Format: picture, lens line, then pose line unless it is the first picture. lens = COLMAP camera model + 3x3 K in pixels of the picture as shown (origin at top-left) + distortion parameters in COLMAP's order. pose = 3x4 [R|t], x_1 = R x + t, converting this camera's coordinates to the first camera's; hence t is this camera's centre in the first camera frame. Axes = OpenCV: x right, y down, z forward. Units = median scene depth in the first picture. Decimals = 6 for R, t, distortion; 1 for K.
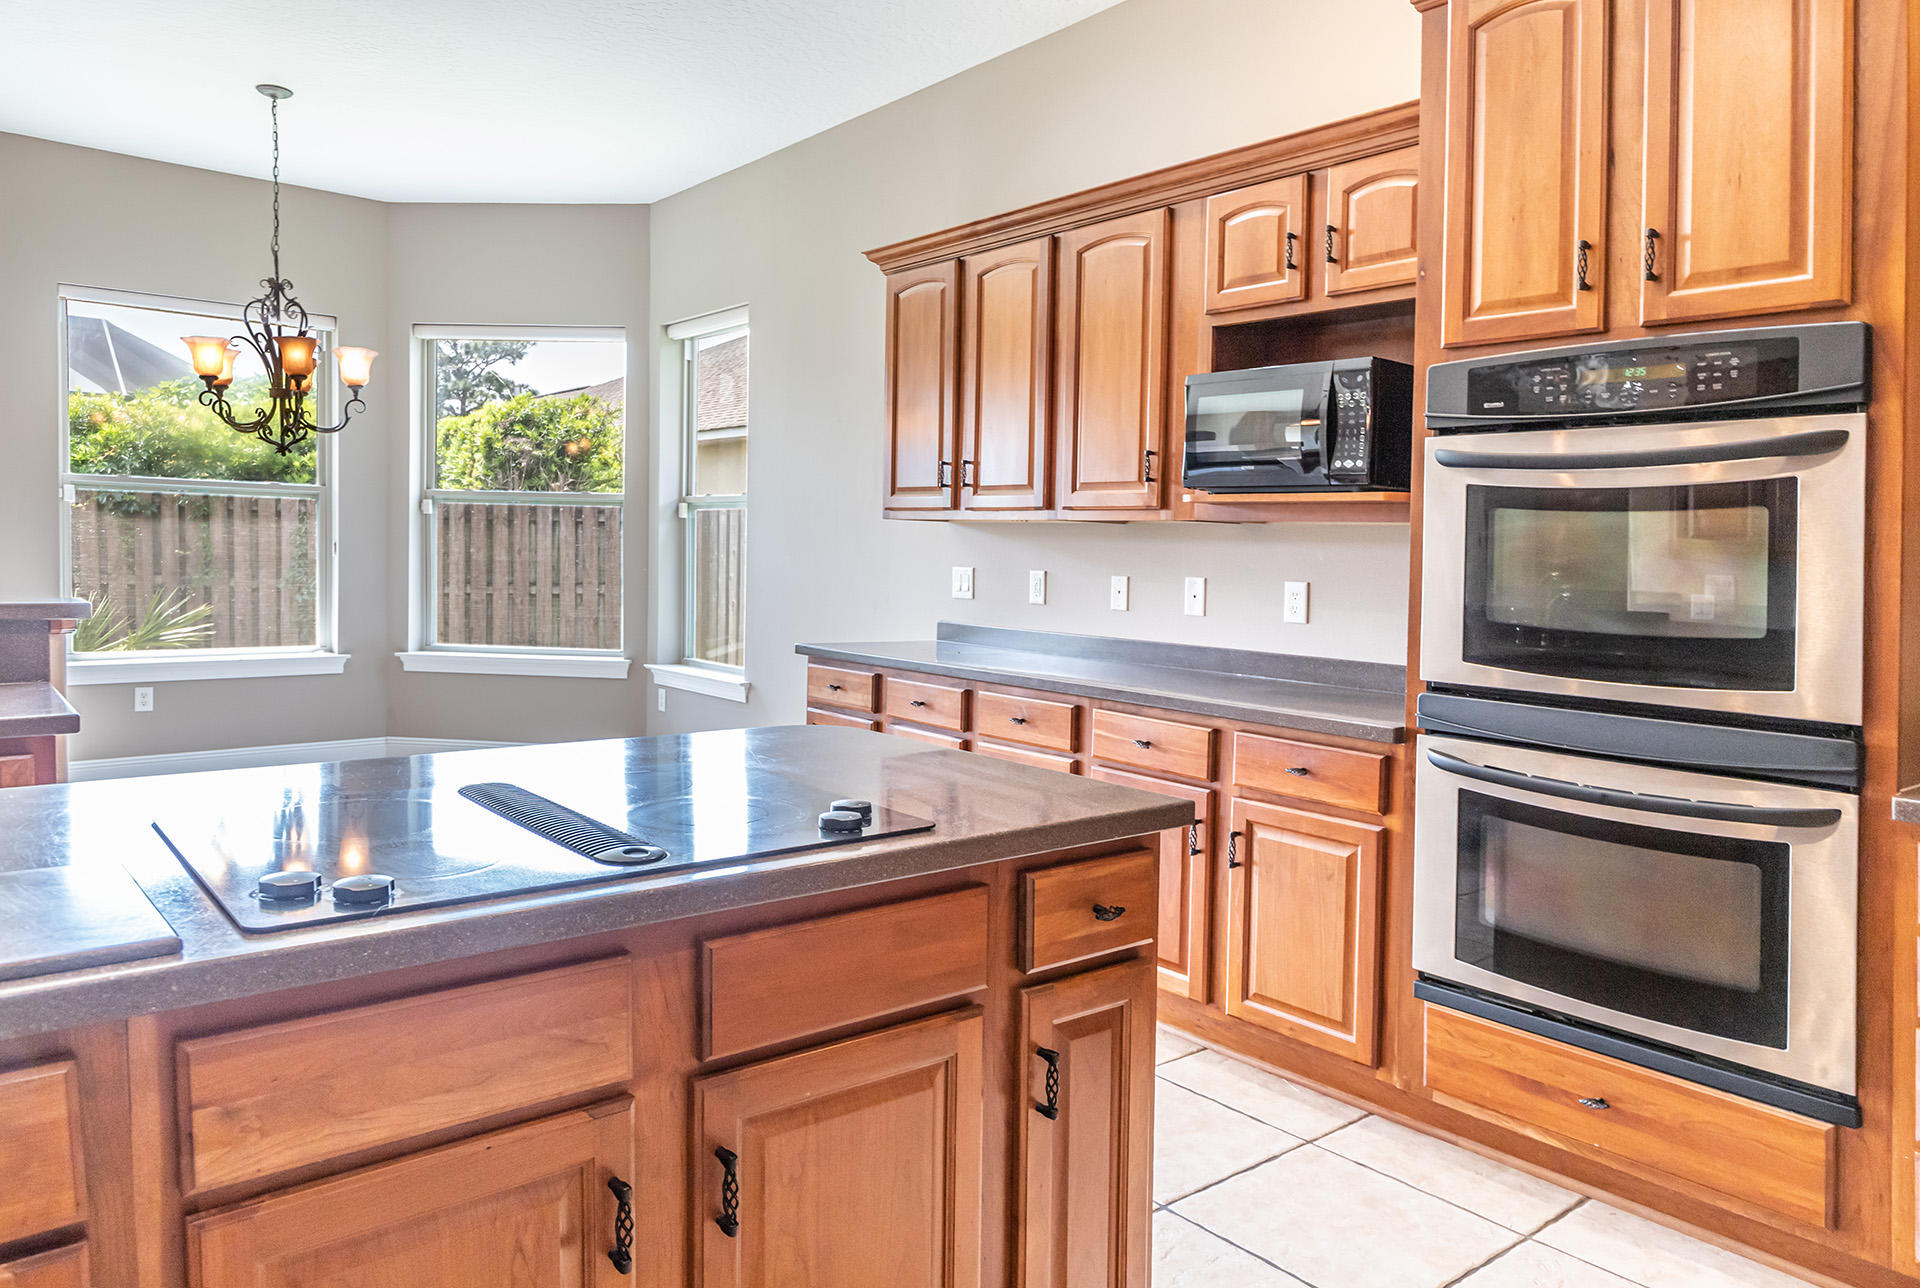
lens RADIAL K [[1180.3, 0, 960.0], [0, 1180.3, 644.0], [0, 0, 1]] dist [-0.044564, -0.001846]
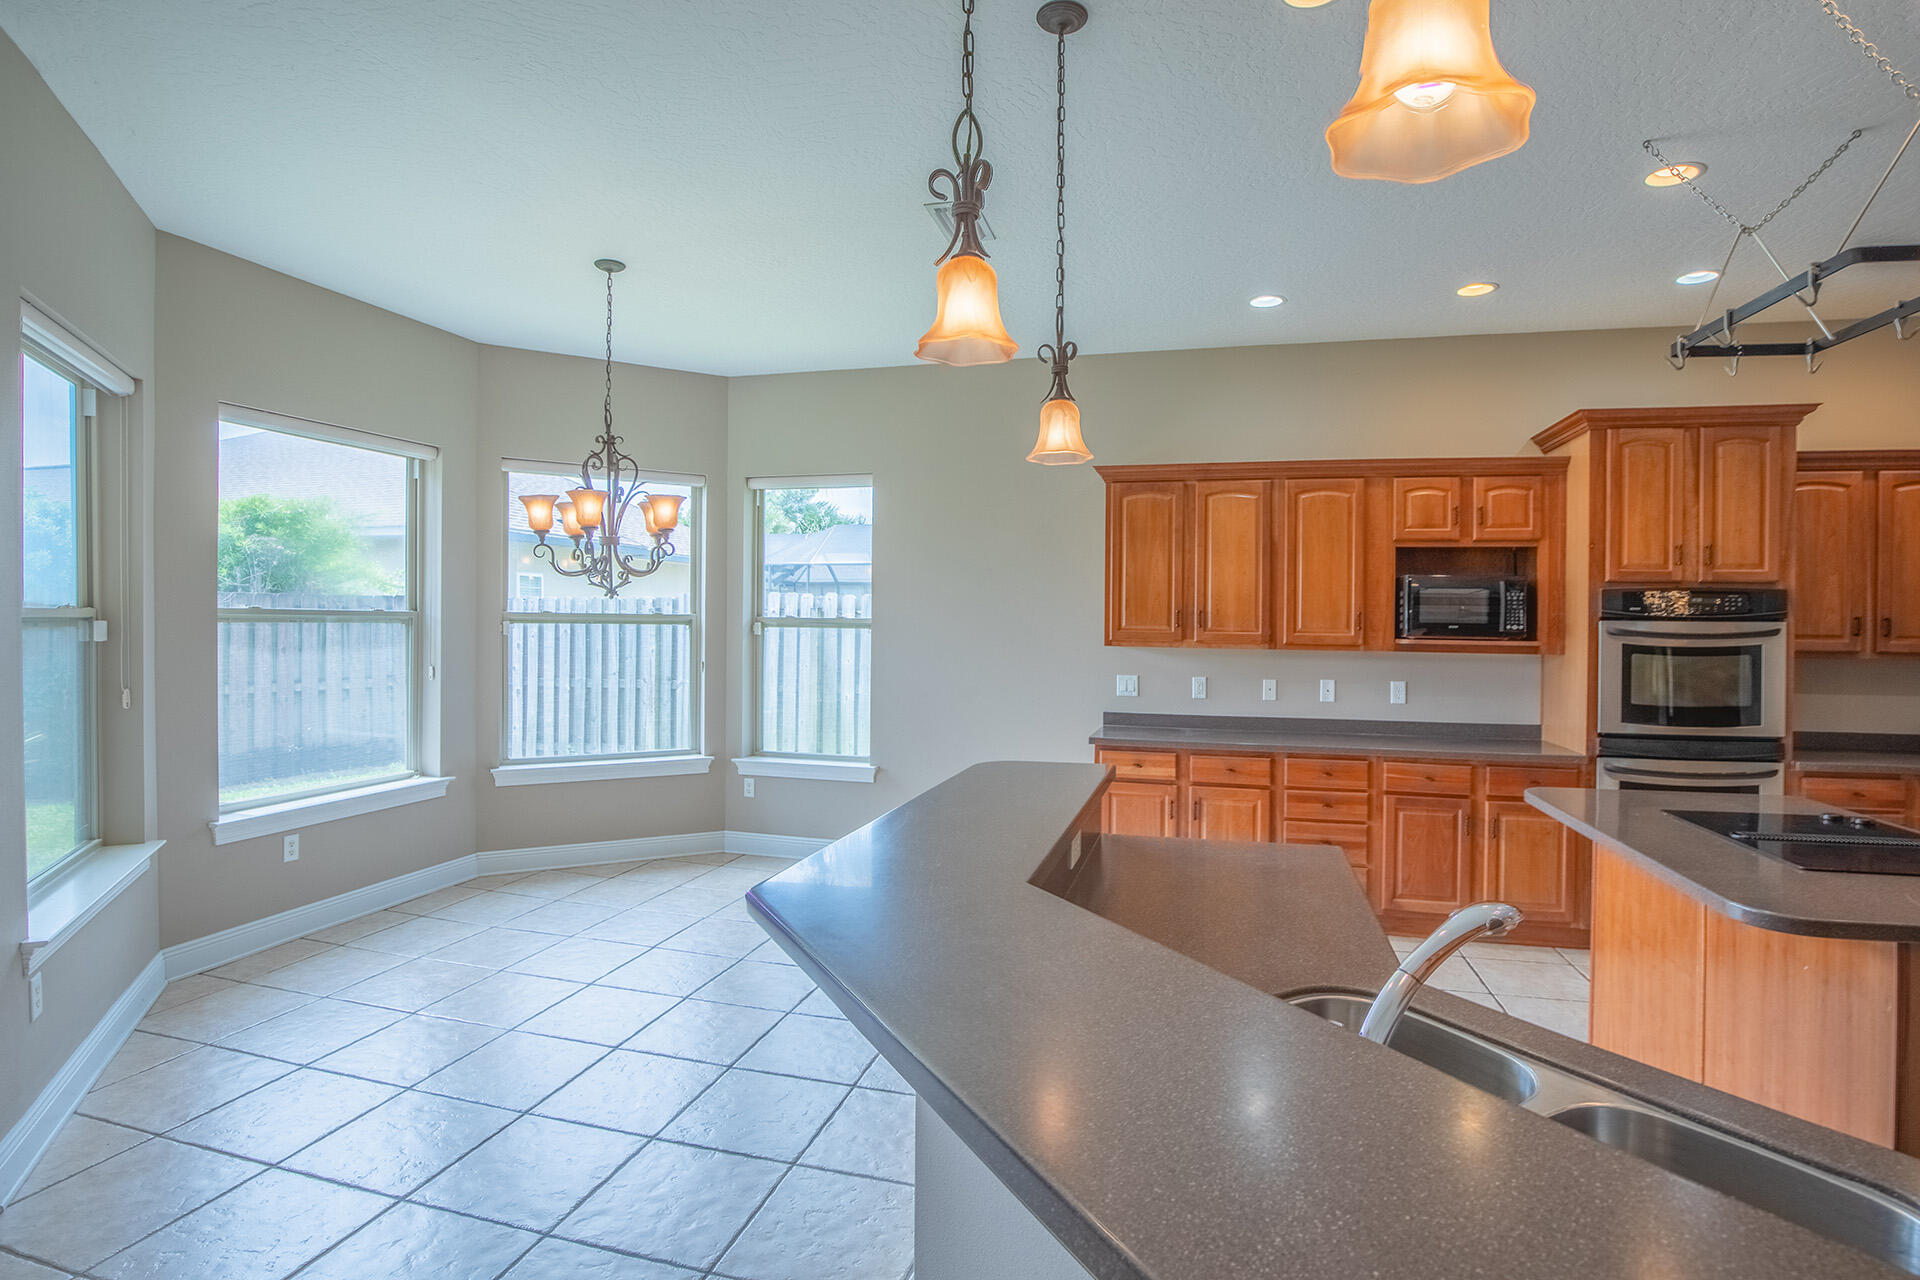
lens RADIAL K [[935.3, 0, 962.7], [0, 935.3, 627.4], [0, 0, 1]] dist [-0.046937, 0.001009]
pose [[0.838804, -0.020052, 0.544064, -0.811963], [0.055428, 0.997274, -0.048699, -0.078558], [-0.541605, 0.071006, 0.837629, 0.111225]]
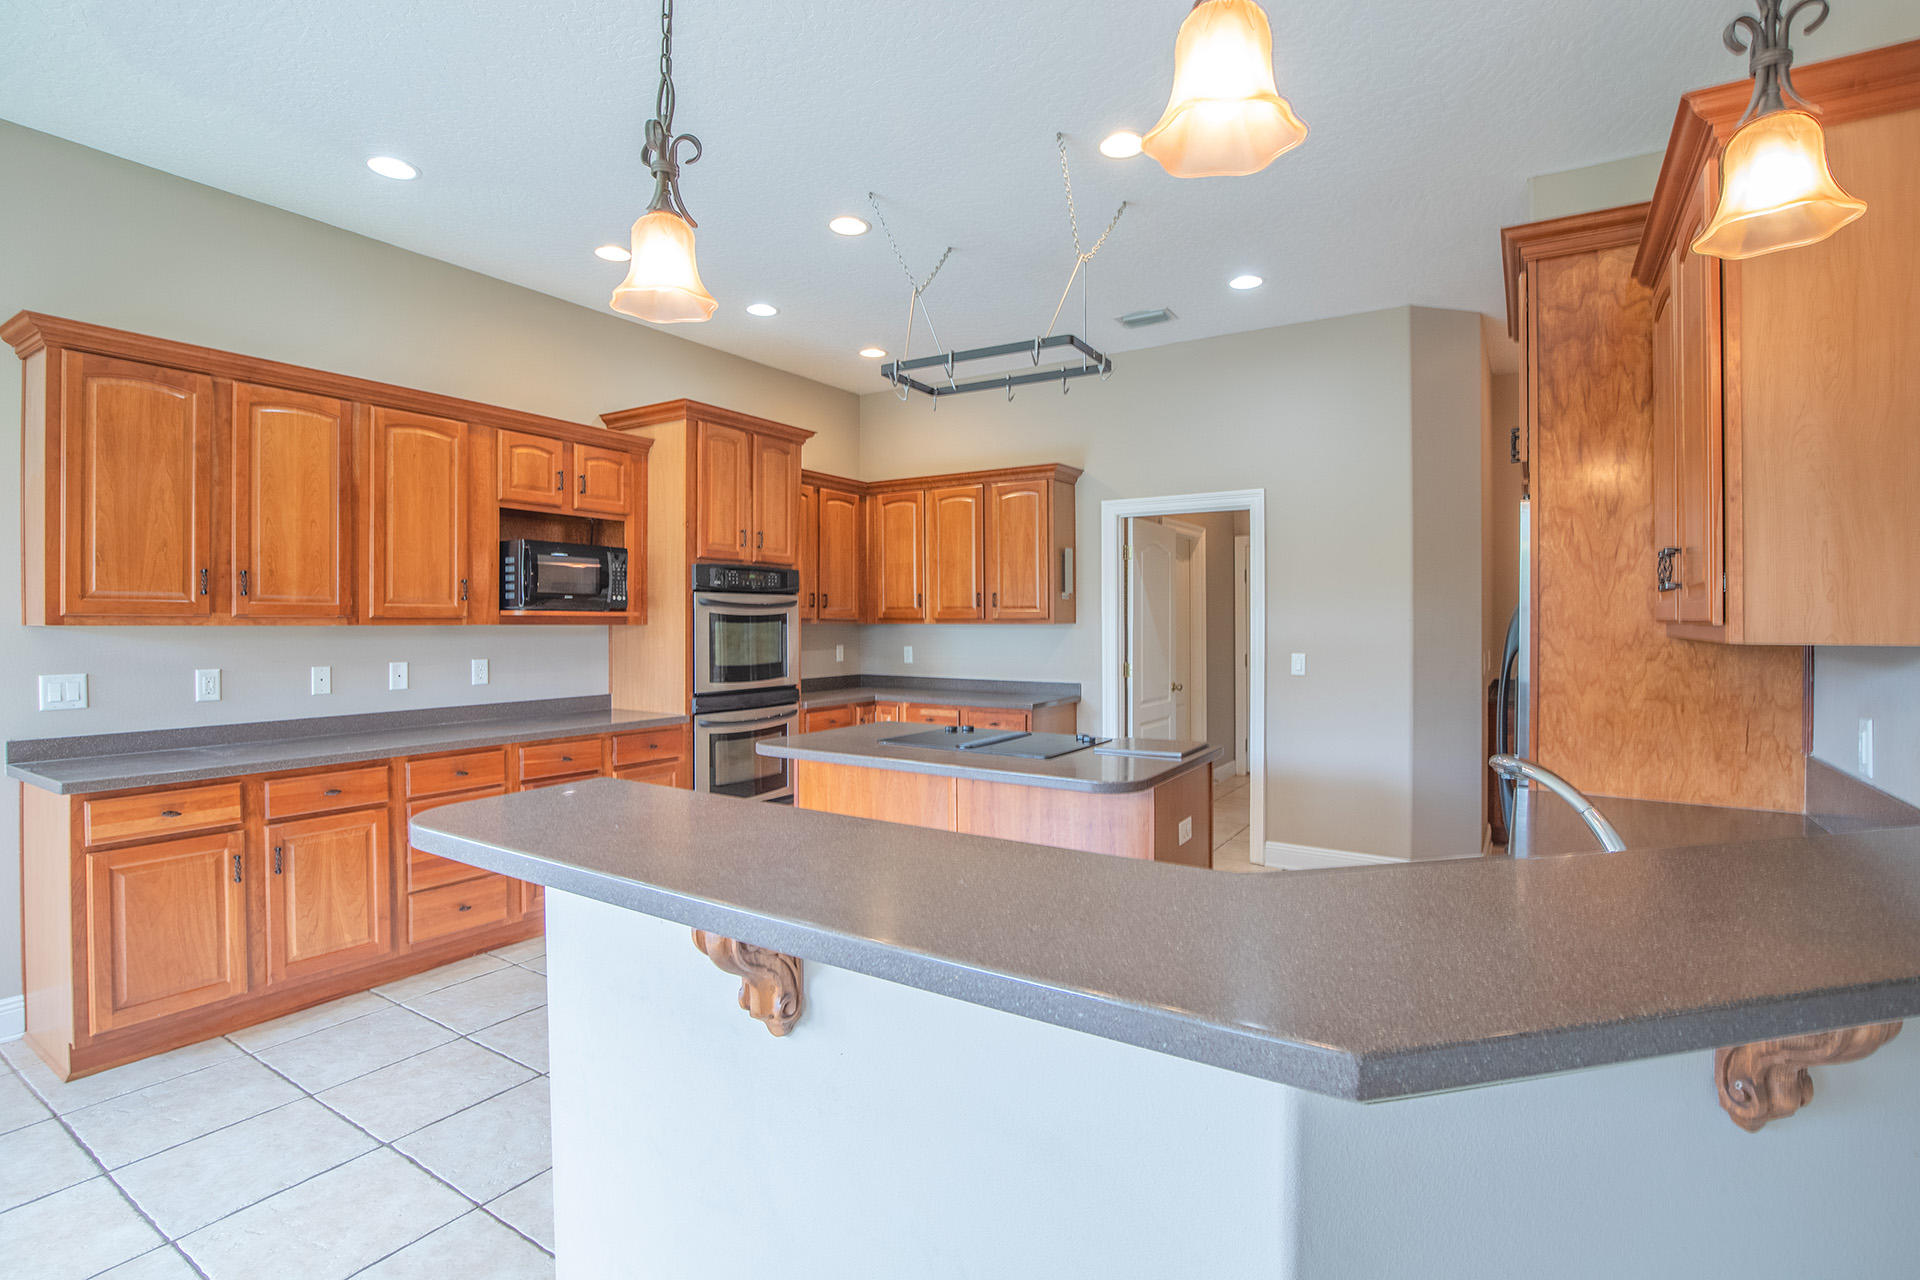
lens RADIAL K [[910.6, 0, 957.2], [0, 910.6, 613.8], [0, 0, 1]] dist [-0.001905, 0.000137]
pose [[-0.243235, -0.023477, 0.969683, -0.832180], [0.068026, 0.996833, 0.041198, -0.092381], [-0.967579, 0.075985, -0.240867, 0.491550]]
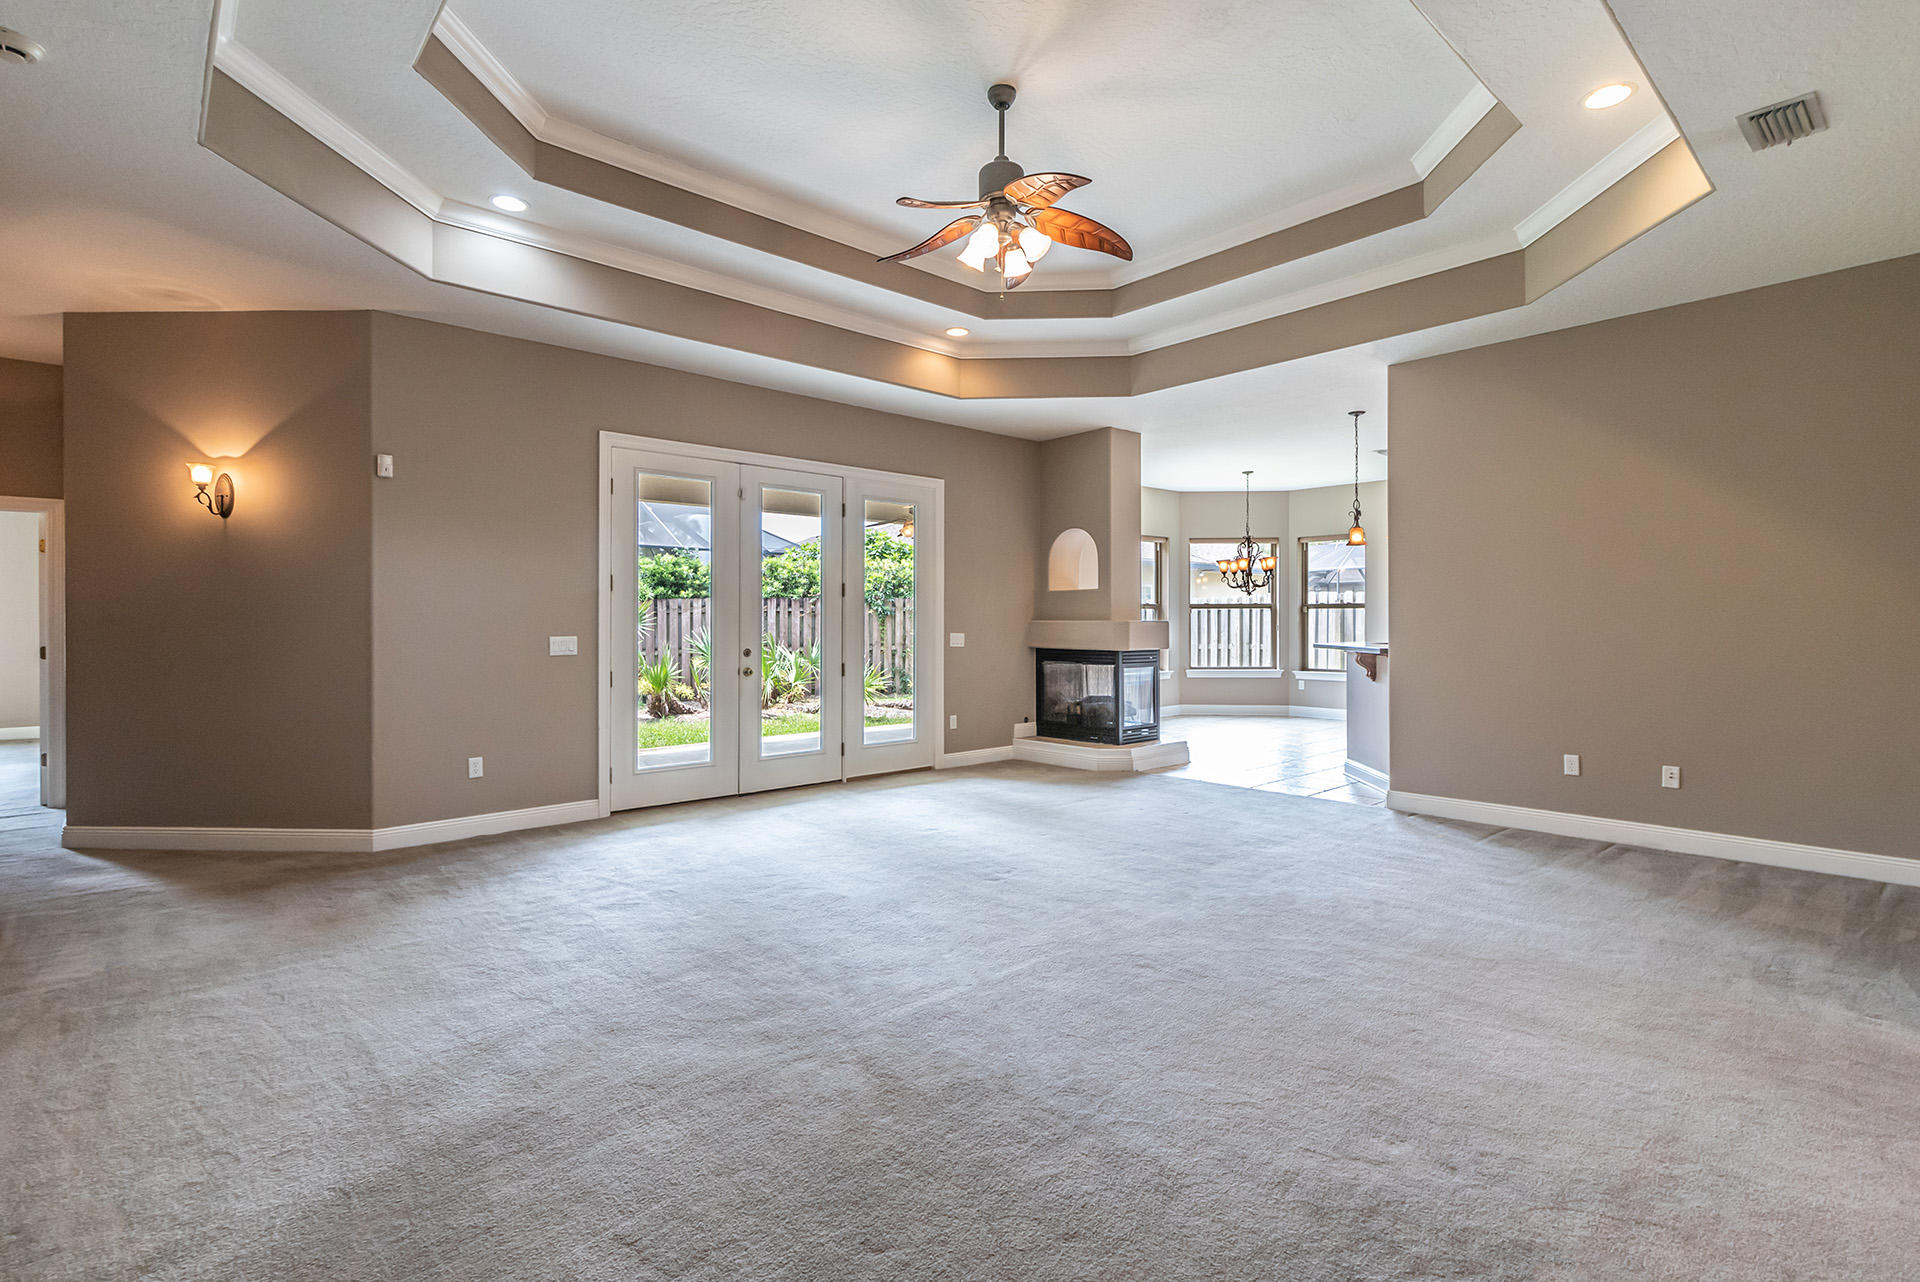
lens RADIAL K [[899.6, 0, 960.0], [0, 899.6, 641.0], [0, 0, 1]] dist [-0.000298, -0.000070]
pose [[0.999533, -0.030138, 0.004963, -1.368208], [0.030369, 0.997961, -0.056145, 0.054012], [-0.003261, 0.056269, 0.998410, -1.261783]]
